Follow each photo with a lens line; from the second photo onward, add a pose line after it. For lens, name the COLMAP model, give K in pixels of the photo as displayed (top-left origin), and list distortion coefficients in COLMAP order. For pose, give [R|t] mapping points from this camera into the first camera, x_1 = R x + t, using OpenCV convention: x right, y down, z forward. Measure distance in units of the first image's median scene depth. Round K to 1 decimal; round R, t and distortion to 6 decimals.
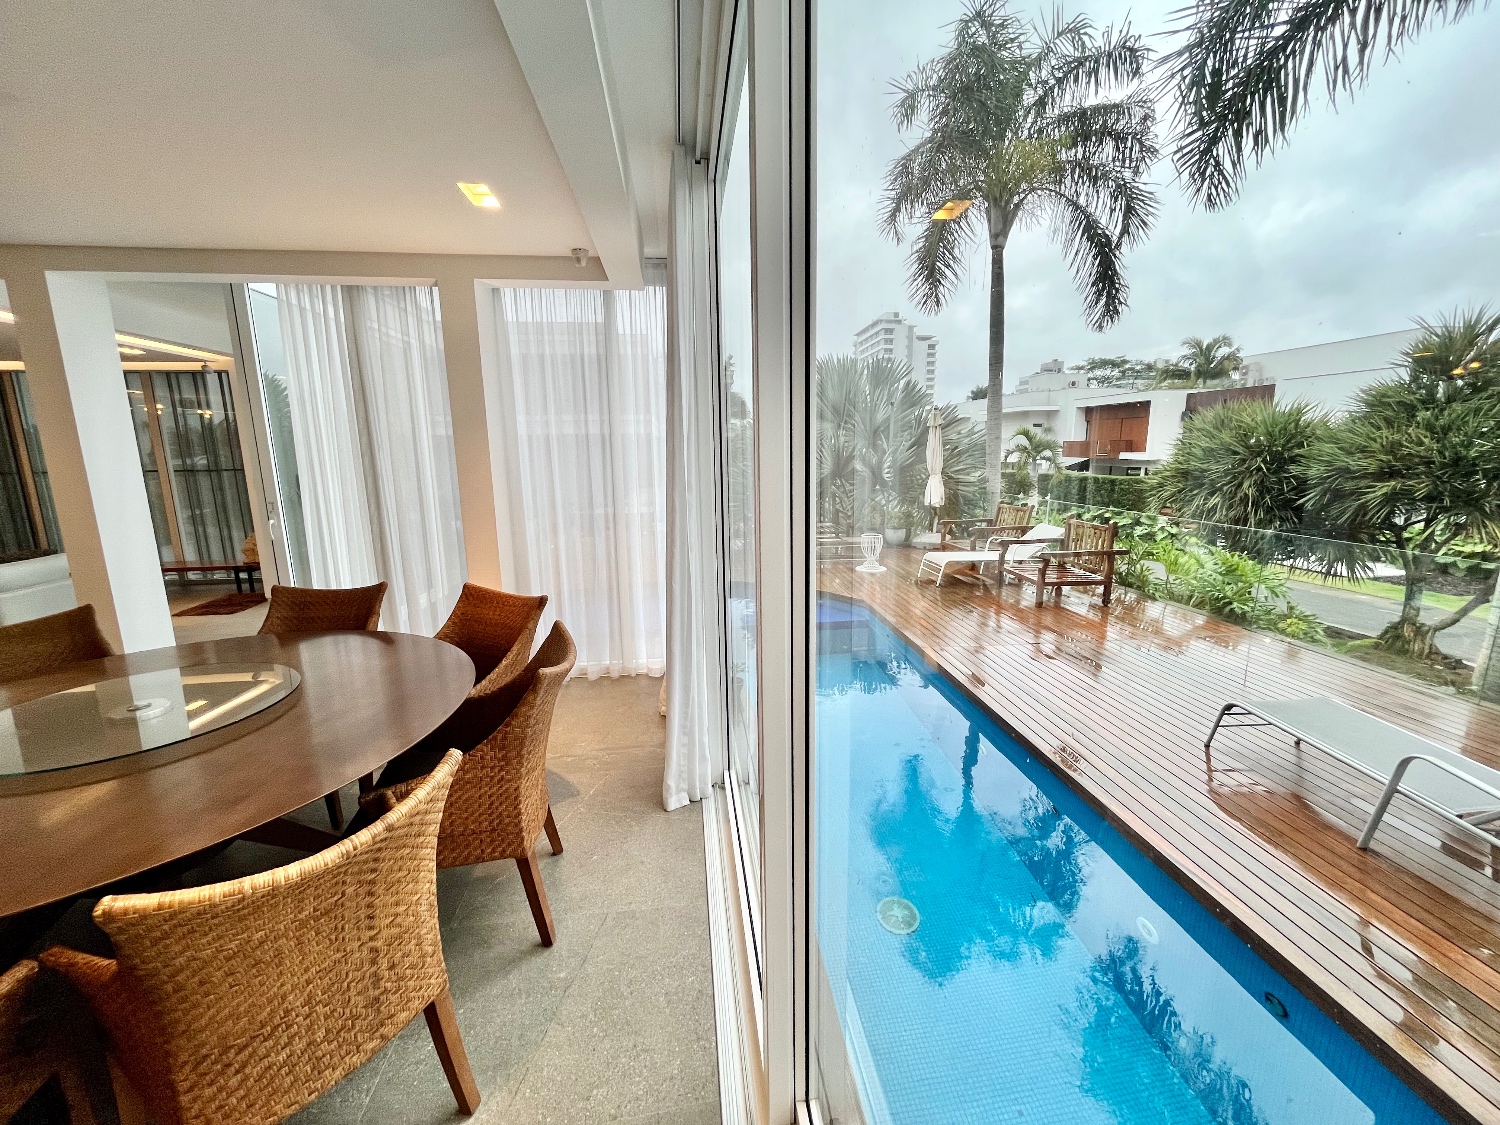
lens RADIAL K [[602.7, 0, 746.8], [0, 602.7, 563.0], [0, 0, 1]] dist [0.002482, -0.000246]
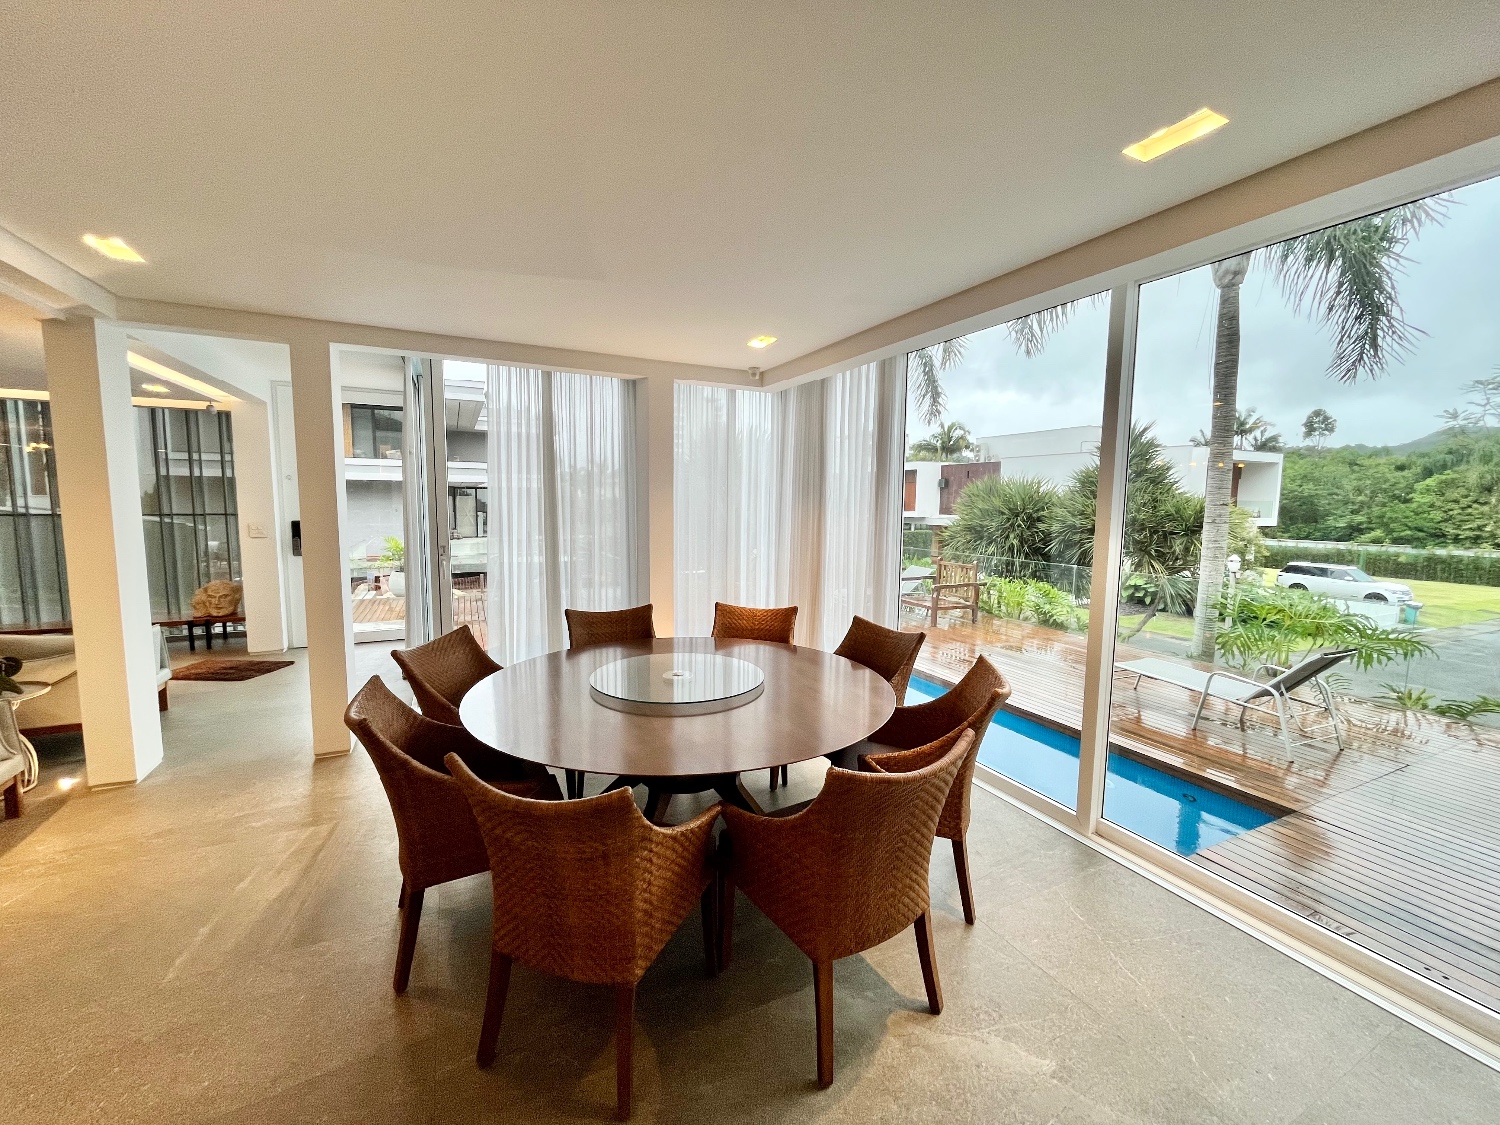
lens RADIAL K [[602.7, 0, 754.4], [0, 602.7, 558.3], [0, 0, 1]] dist [0.002482, -0.000246]
pose [[0.940803, -0.007958, 0.338861, -0.191898], [0.039443, 0.995503, -0.086129, 0.012334], [-0.336651, 0.094396, 0.936886, -0.071641]]
